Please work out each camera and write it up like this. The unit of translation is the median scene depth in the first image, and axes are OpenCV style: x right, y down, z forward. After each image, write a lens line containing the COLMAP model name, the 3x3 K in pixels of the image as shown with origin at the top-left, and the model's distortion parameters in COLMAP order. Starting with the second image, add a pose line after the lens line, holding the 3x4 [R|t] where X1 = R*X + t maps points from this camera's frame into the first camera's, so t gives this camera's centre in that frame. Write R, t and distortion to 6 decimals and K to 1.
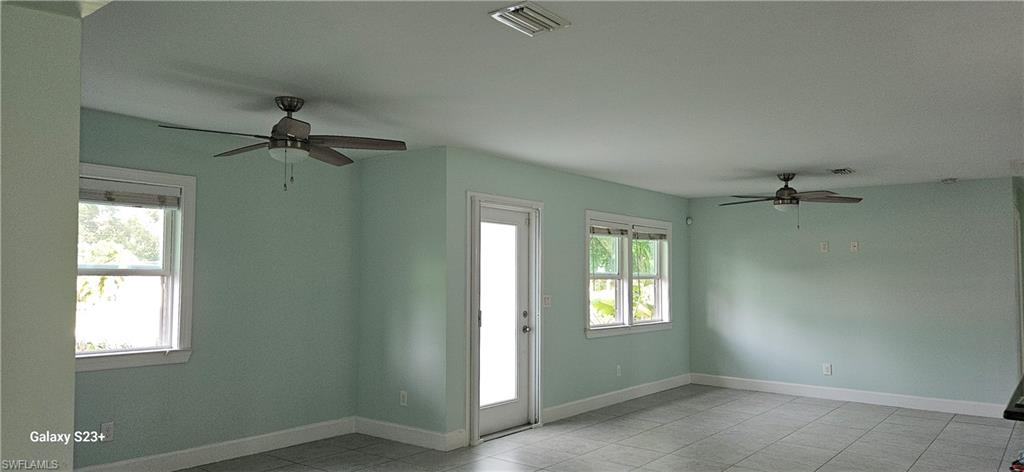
lens RADIAL K [[665.6, 0, 508.9], [0, 665.6, 235.7], [0, 0, 1]] dist [0.008037, -0.004084]
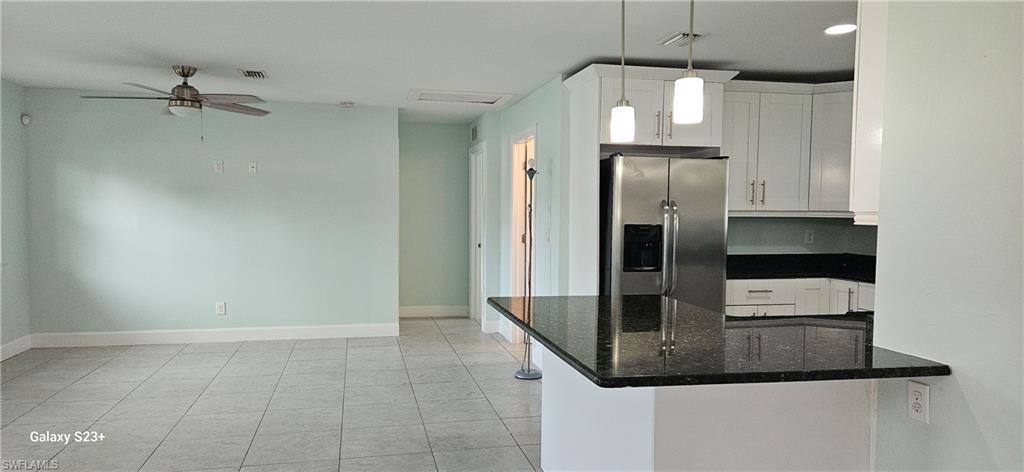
lens RADIAL K [[665.6, 0, 513.1], [0, 665.6, 243.0], [0, 0, 1]] dist [0.008037, -0.004084]
pose [[0.601853, -0.041439, 0.797531, 0.021853], [-0.057257, 0.993844, 0.094848, 0.013691], [-0.796551, -0.102748, 0.595776, 0.217088]]
